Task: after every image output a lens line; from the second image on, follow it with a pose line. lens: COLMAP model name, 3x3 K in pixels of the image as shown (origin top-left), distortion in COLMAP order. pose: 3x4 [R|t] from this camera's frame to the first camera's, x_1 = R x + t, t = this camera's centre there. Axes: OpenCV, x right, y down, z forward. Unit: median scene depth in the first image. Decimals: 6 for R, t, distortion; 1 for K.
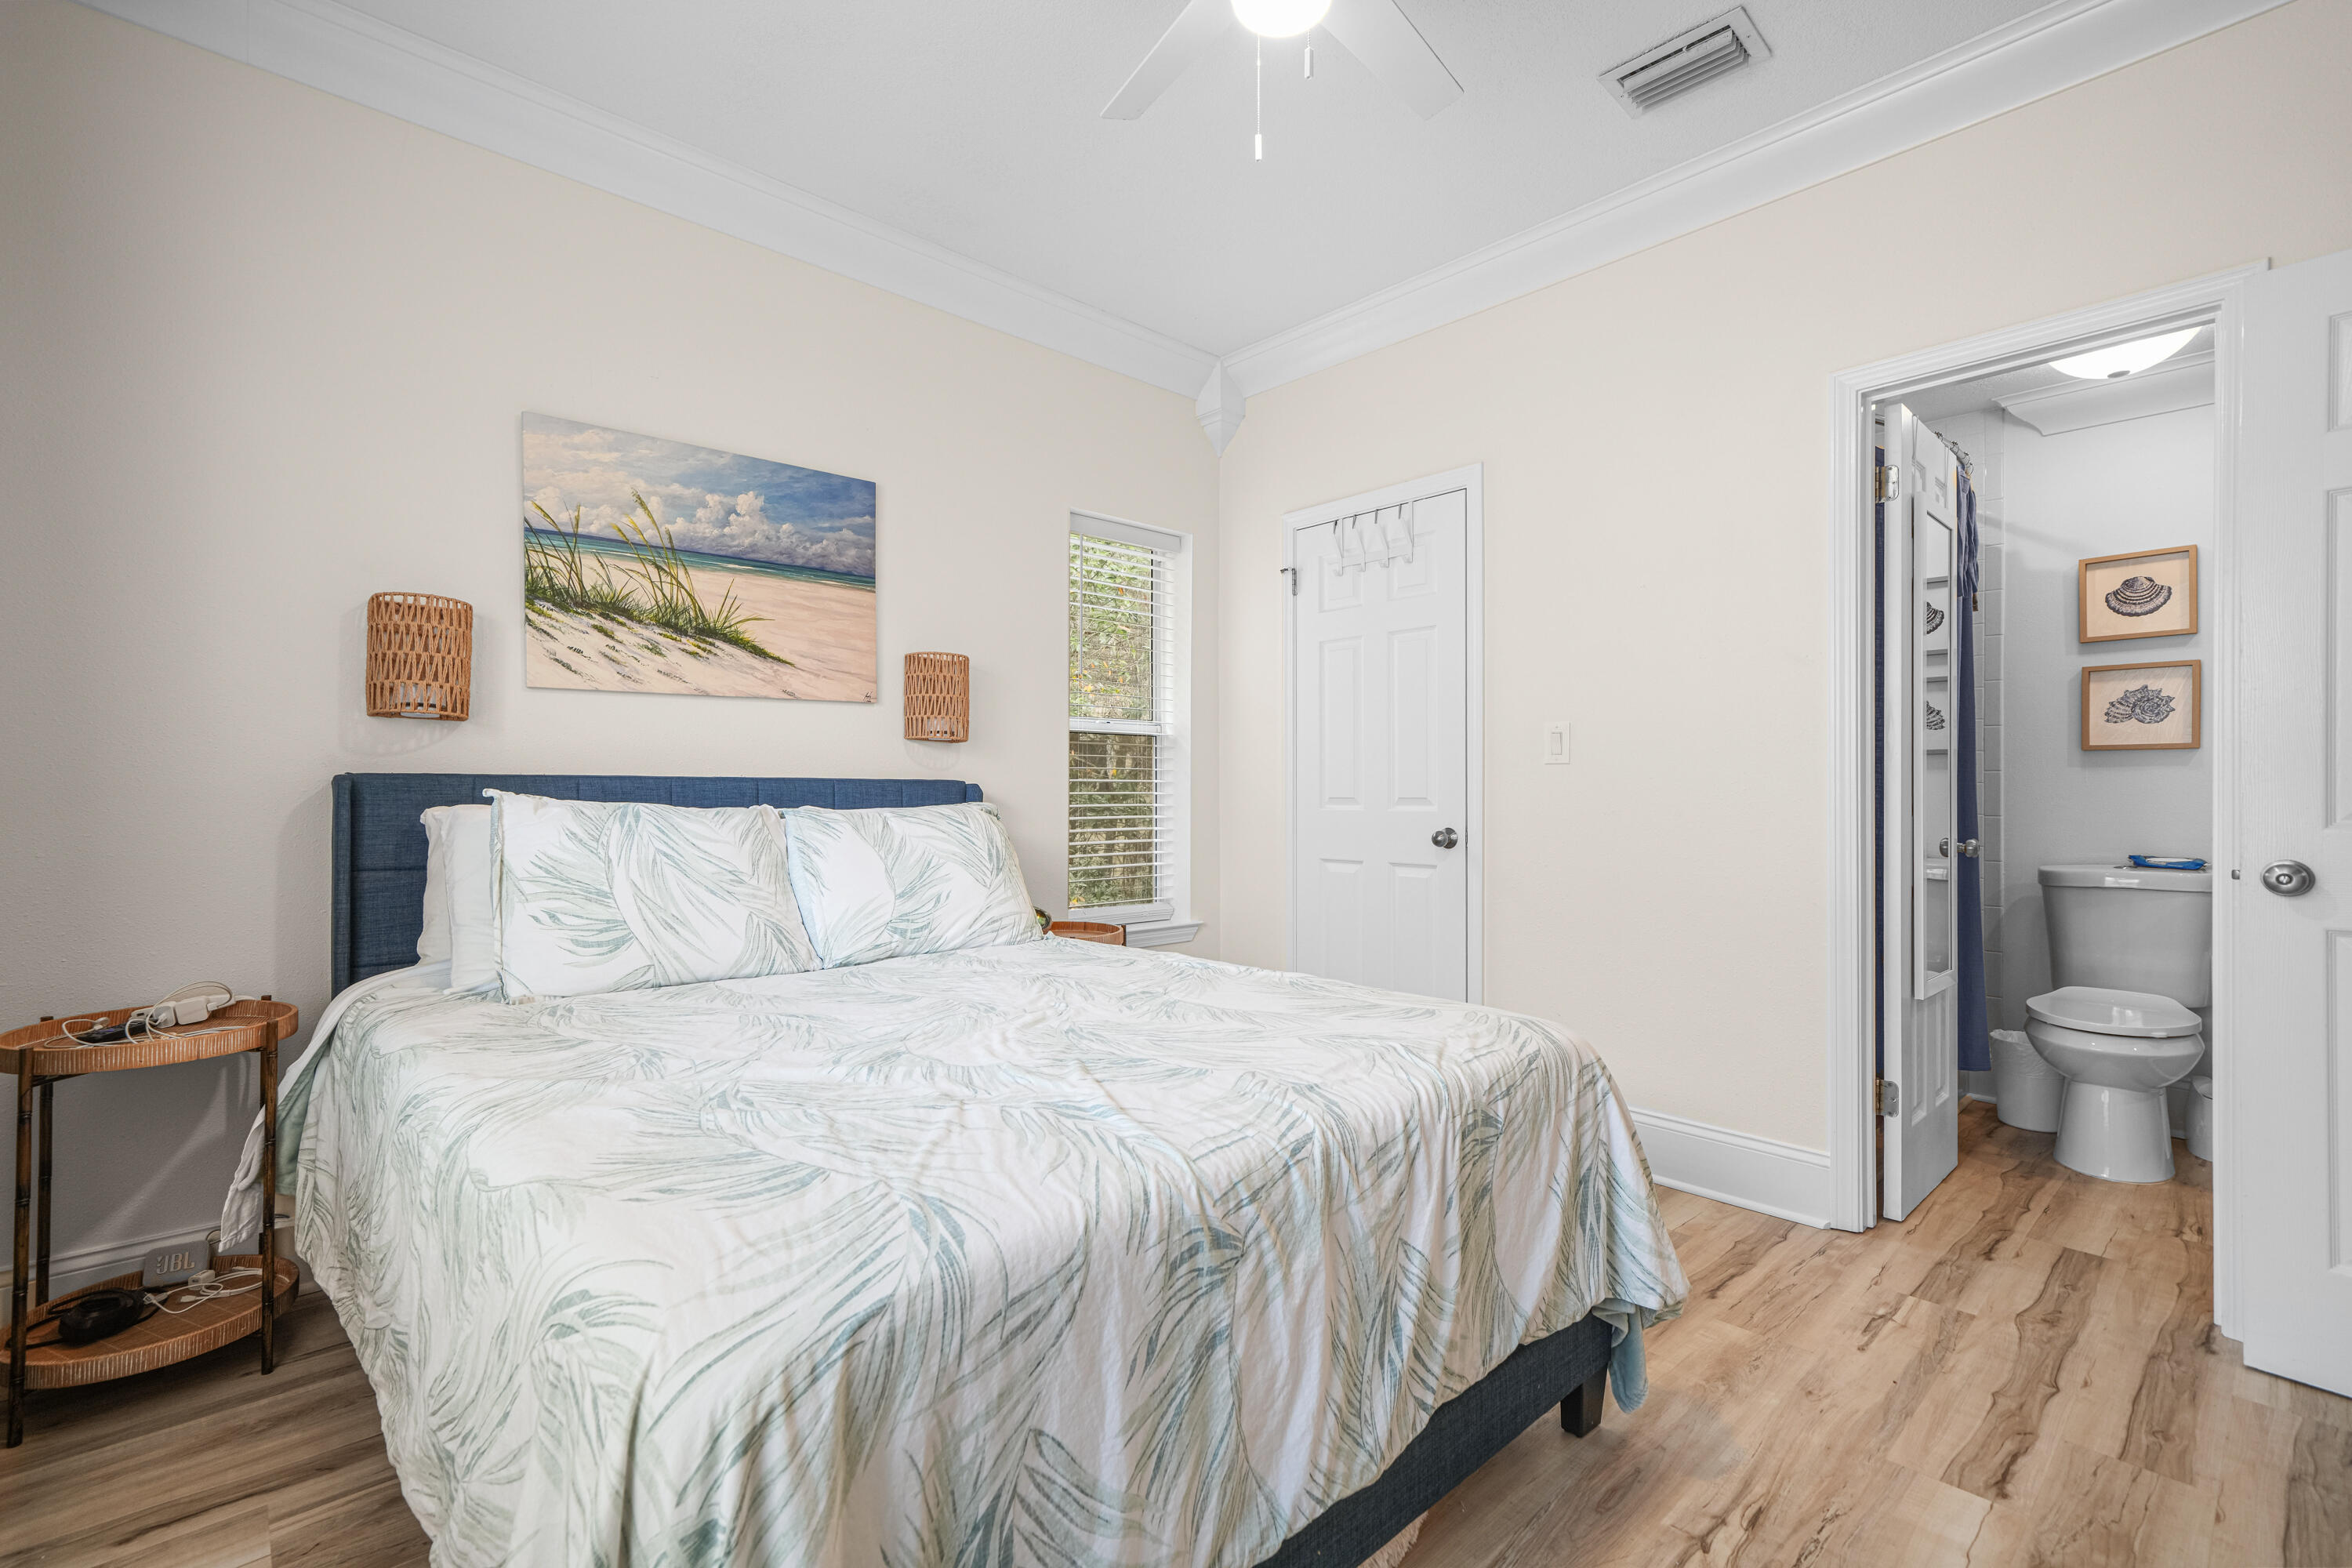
lens RADIAL K [[1034.4, 0, 1169.9], [0, 1034.4, 782.8], [0, 0, 1]] dist [0.005439, 0.000496]
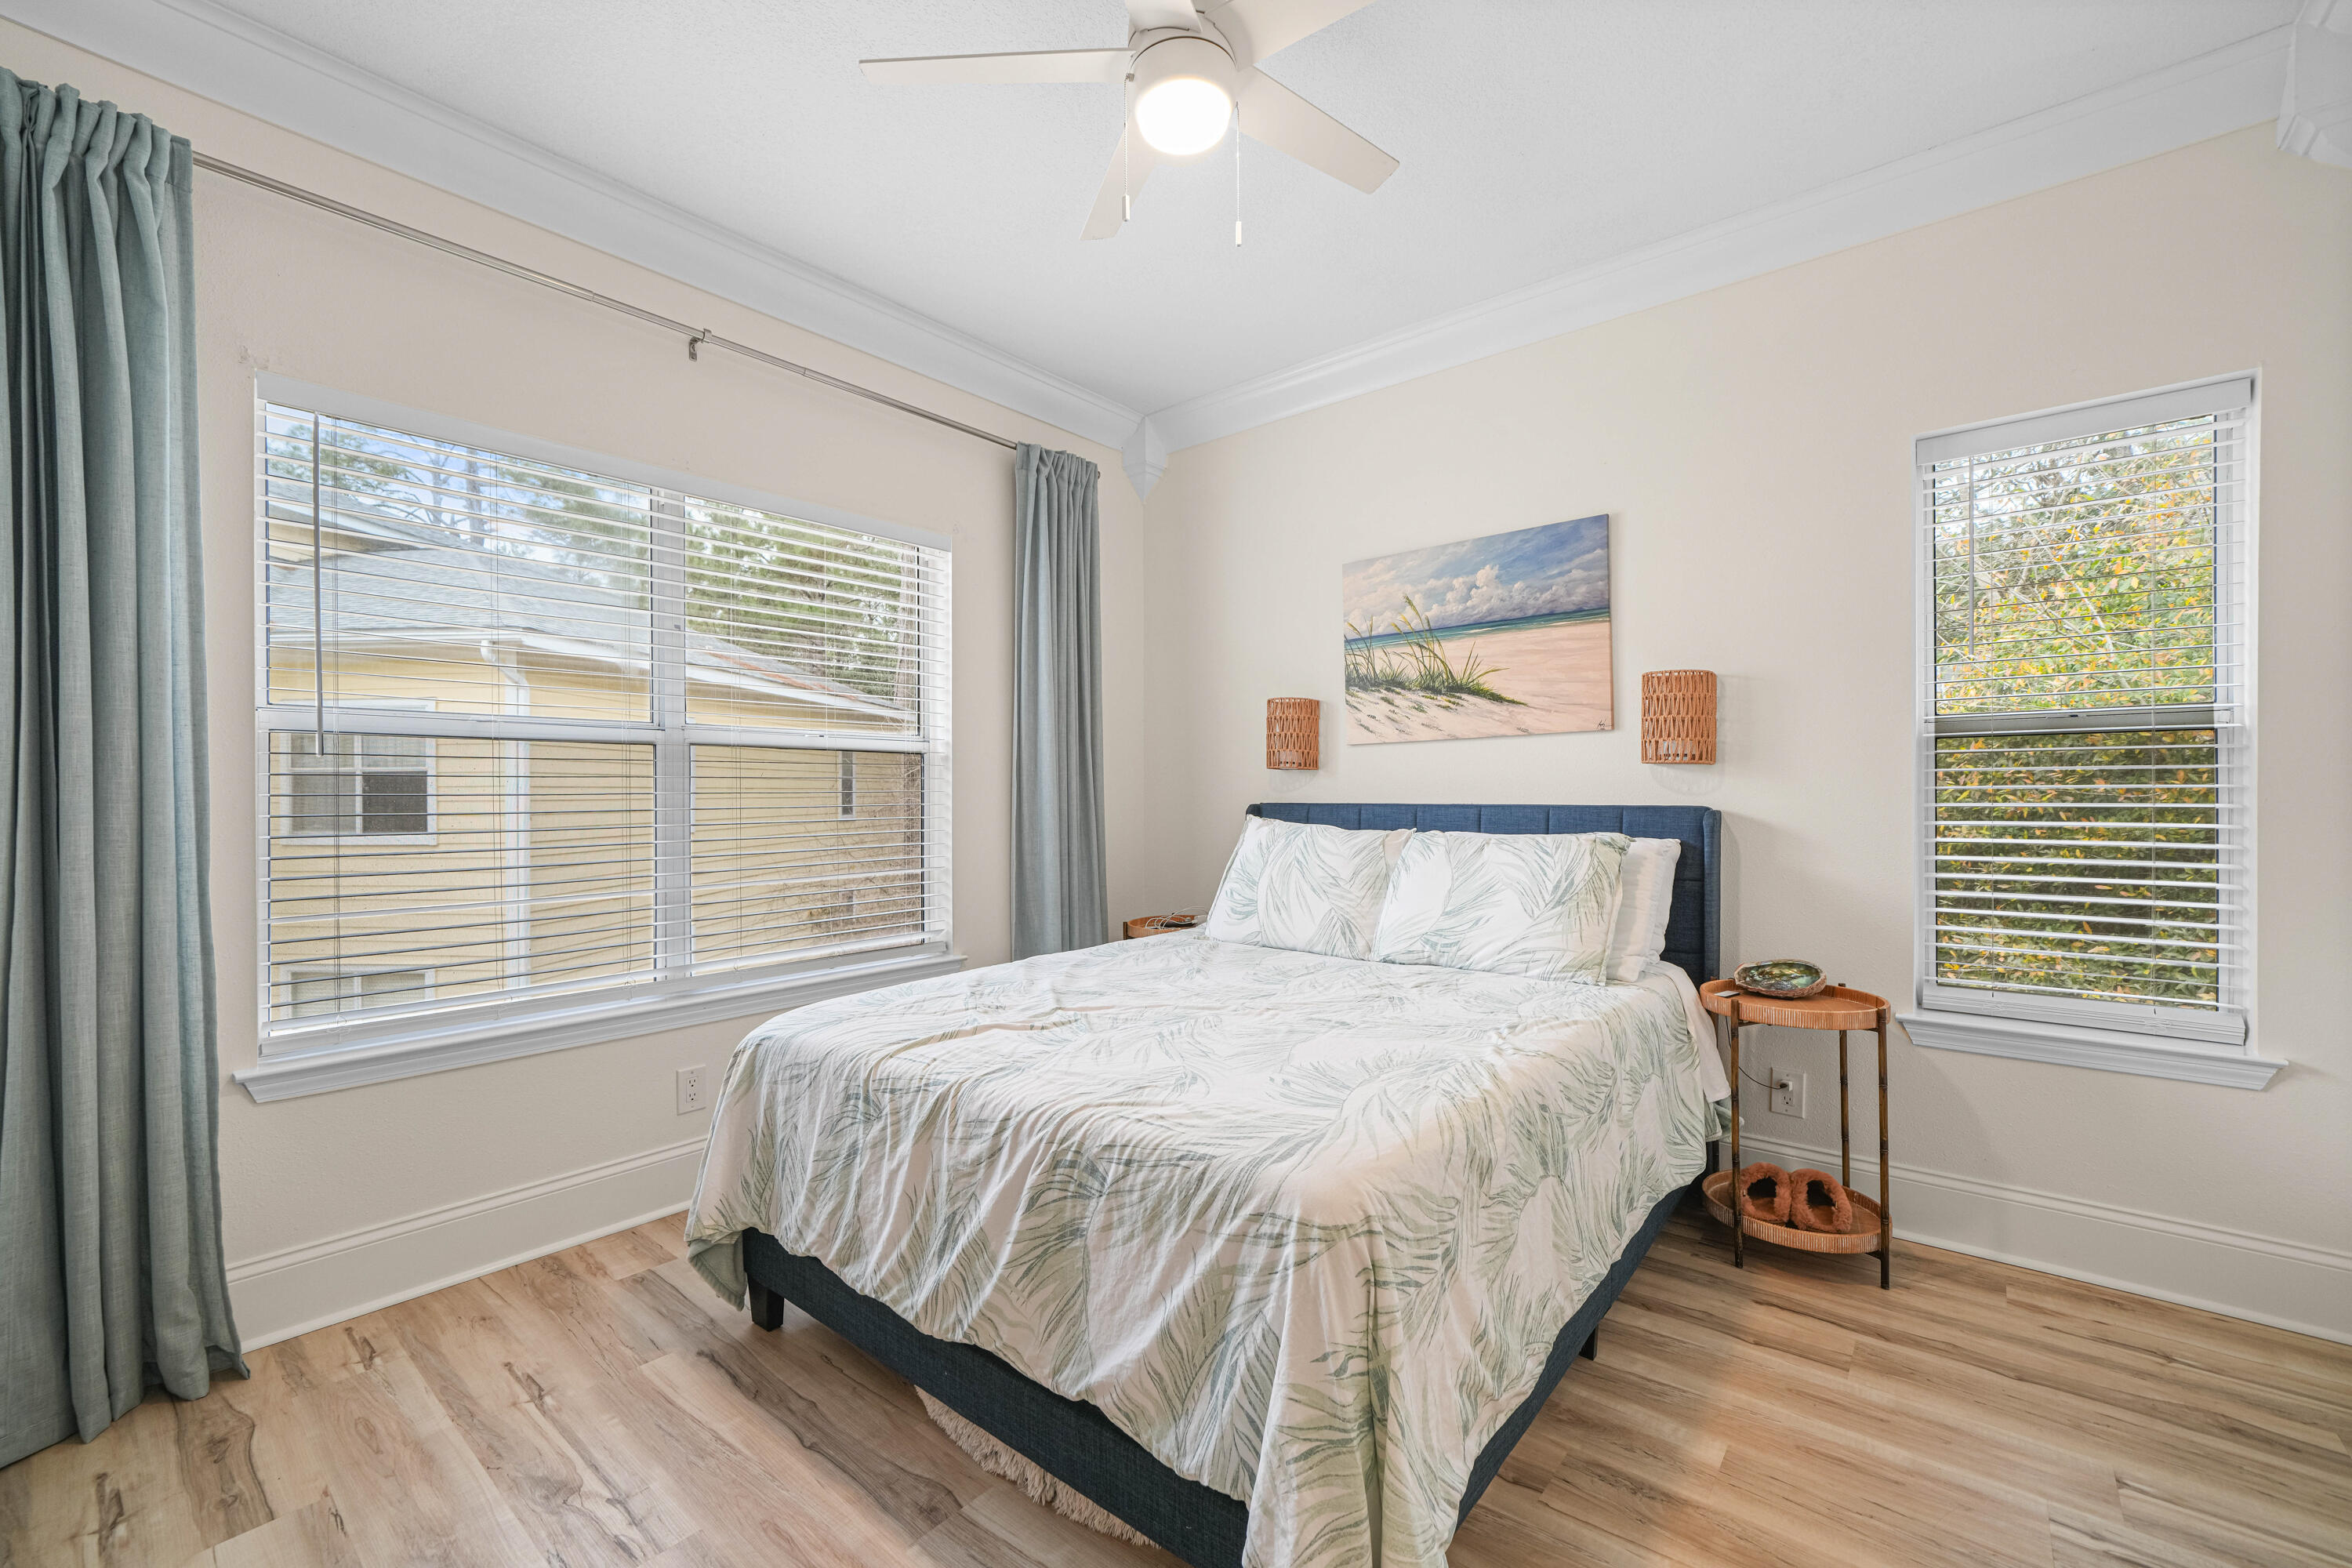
lens RADIAL K [[953.2, 0, 1173.5], [0, 953.2, 793.8], [0, 0, 1]] dist [-0.000050, 0.000035]
pose [[0.142828, 0.002488, -0.989744, 0.689506], [0.014709, 0.999881, 0.004636, -0.029618], [0.989638, -0.015220, 0.142774, 0.520074]]
